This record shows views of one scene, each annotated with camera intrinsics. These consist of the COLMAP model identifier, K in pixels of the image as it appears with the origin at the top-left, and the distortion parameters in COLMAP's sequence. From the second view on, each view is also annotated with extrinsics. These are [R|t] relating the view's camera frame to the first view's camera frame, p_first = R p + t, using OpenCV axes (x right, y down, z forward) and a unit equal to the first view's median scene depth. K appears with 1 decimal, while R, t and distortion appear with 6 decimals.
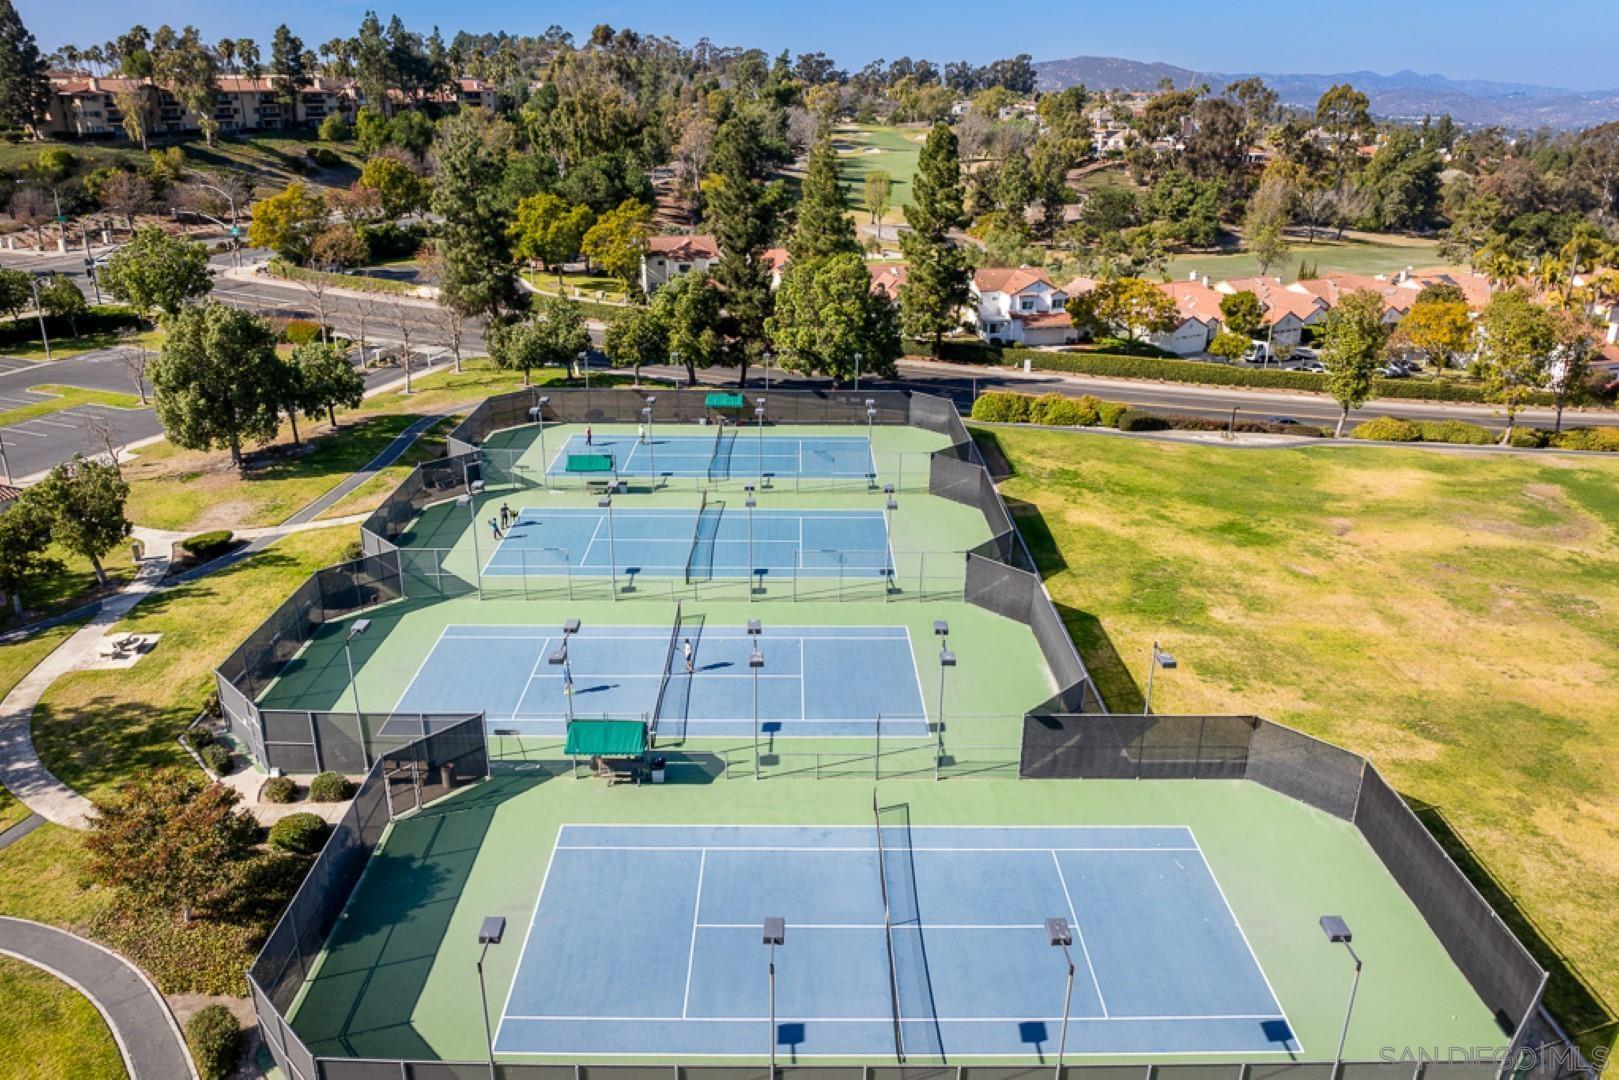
lens RADIAL K [[1161.3, 0, 800.2], [0, 1161.3, 502.6], [0, 0, 1]] dist [-0.038883, 0.001801]
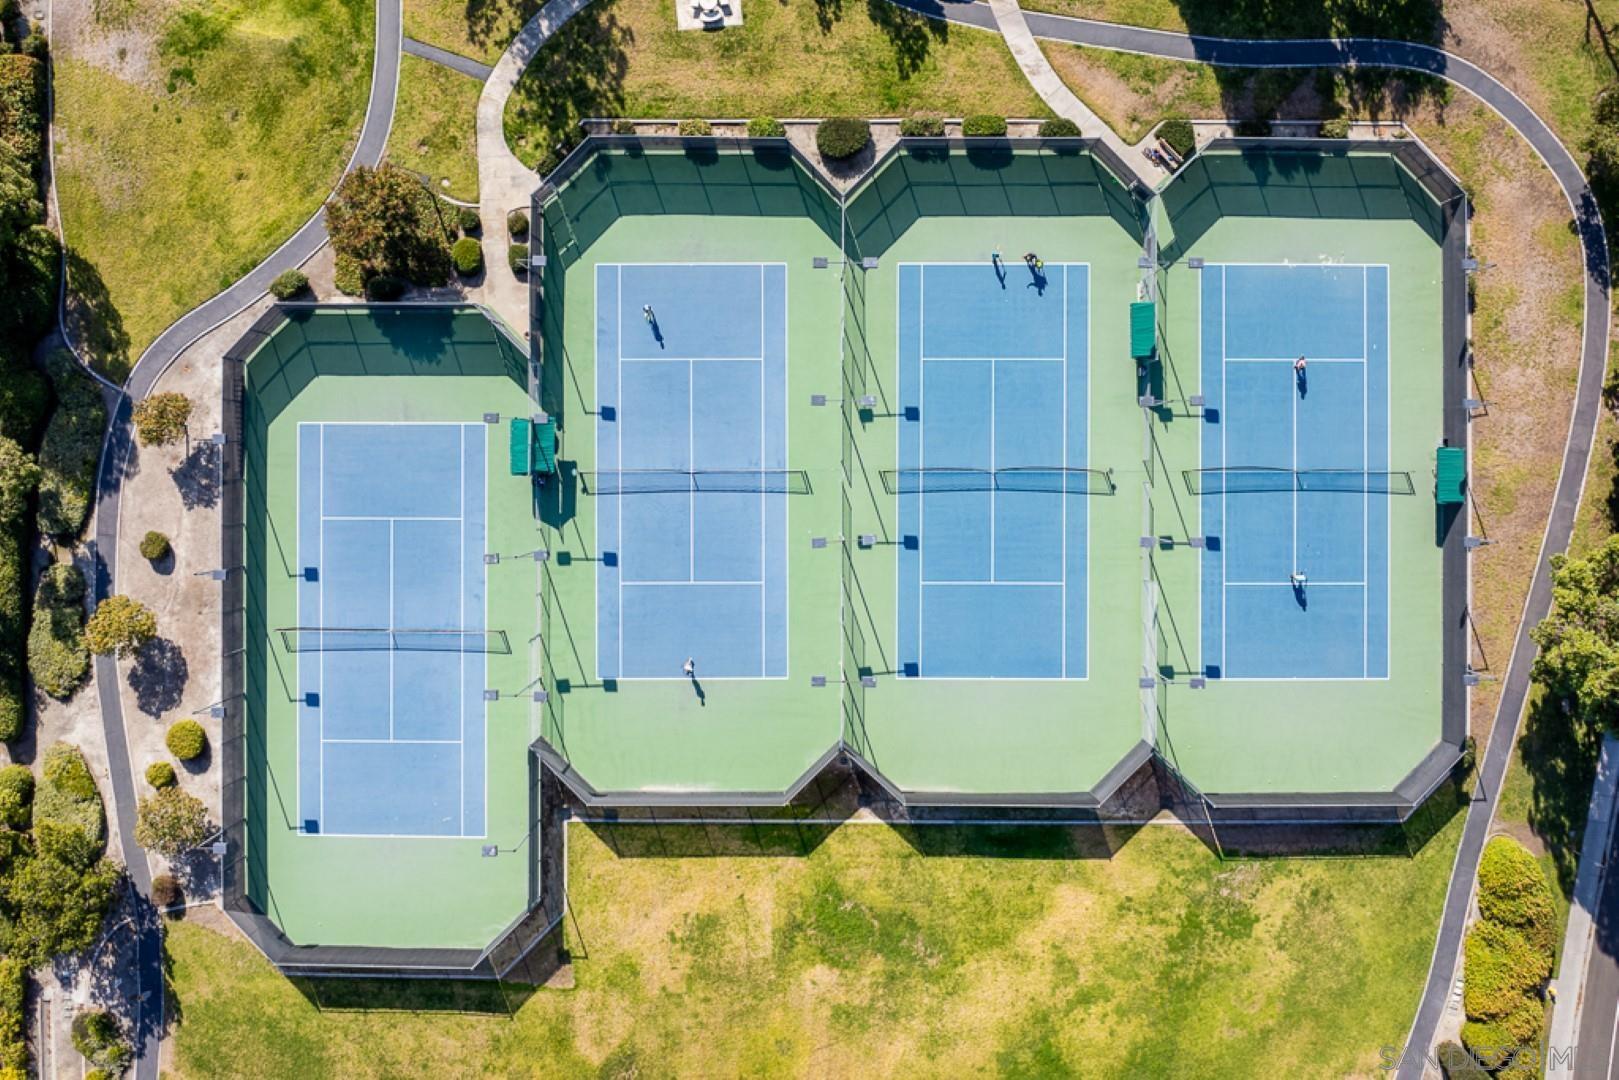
lens RADIAL K [[1161.3, 0, 800.2], [0, 1161.3, 502.6], [0, 0, 1]] dist [-0.038883, 0.001801]
pose [[-0.004818, 0.999892, -0.013908, -0.052207], [-0.328641, 0.011552, 0.944384, -0.814037], [0.944443, 0.009121, 0.328549, 0.562674]]
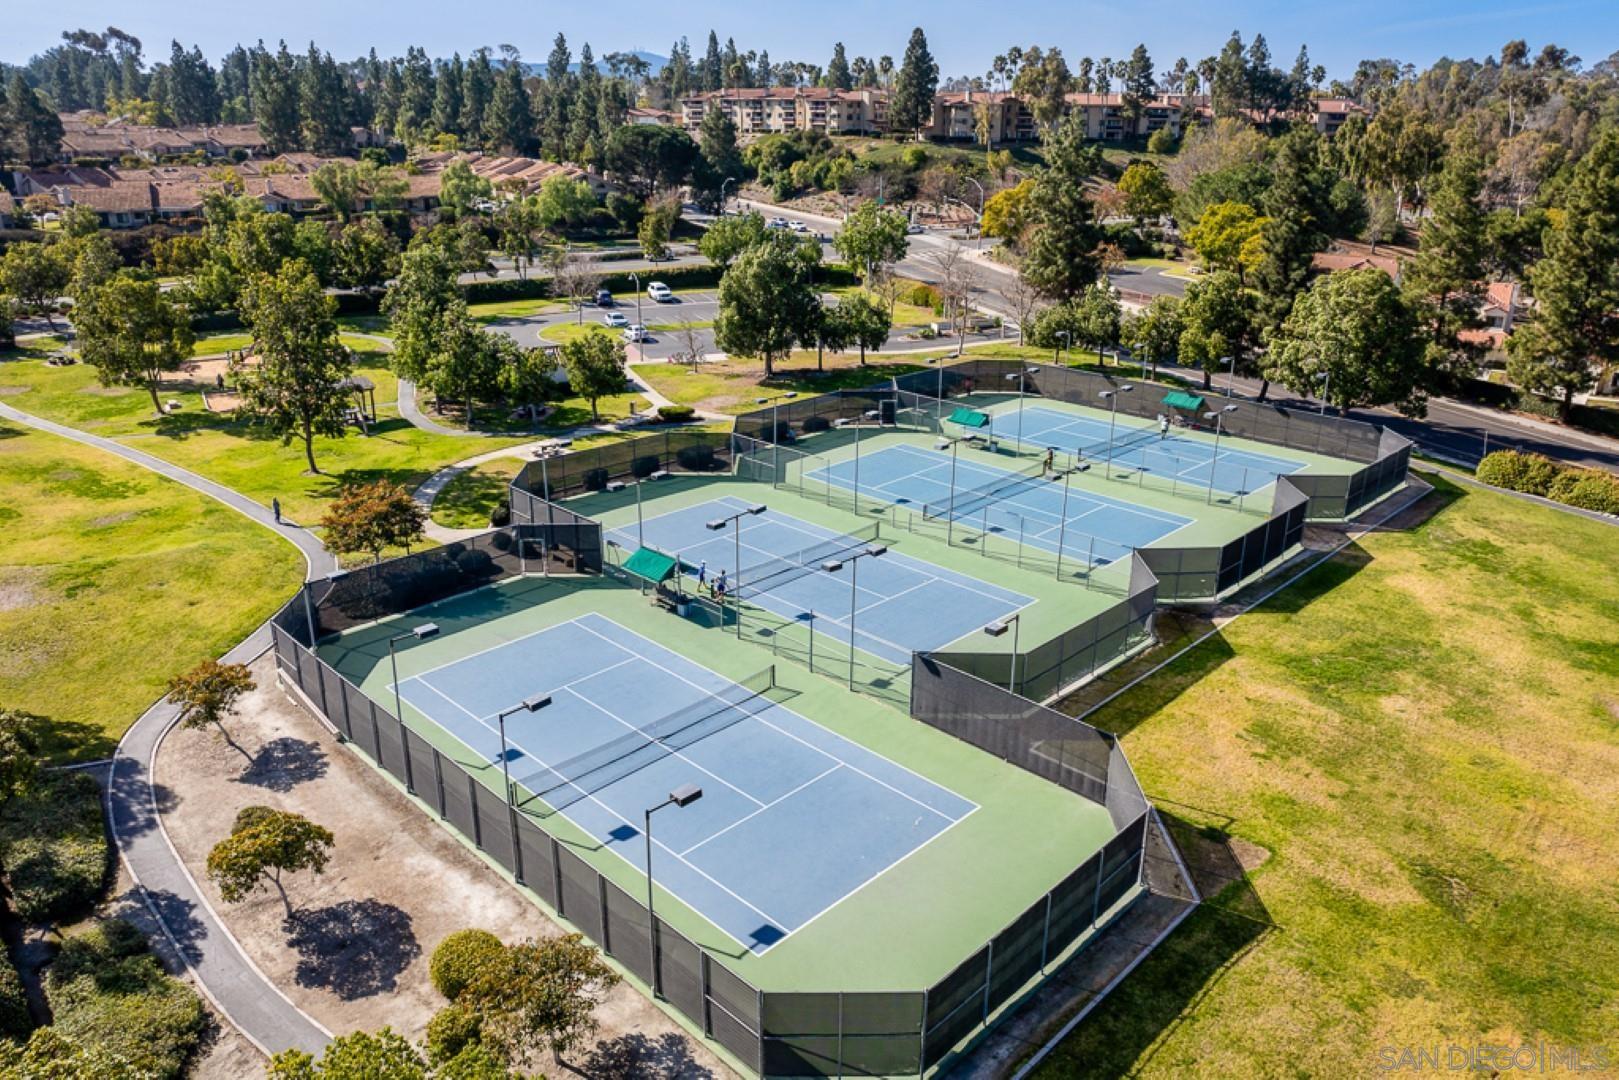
lens RADIAL K [[1161.3, 0, 800.2], [0, 1161.3, 502.6], [0, 0, 1]] dist [-0.038883, 0.001801]
pose [[0.704536, 0.226524, -0.672544, 0.518064], [-0.241938, 0.967583, 0.072452, 0.003023], [0.667154, 0.111669, 0.736502, 0.106455]]
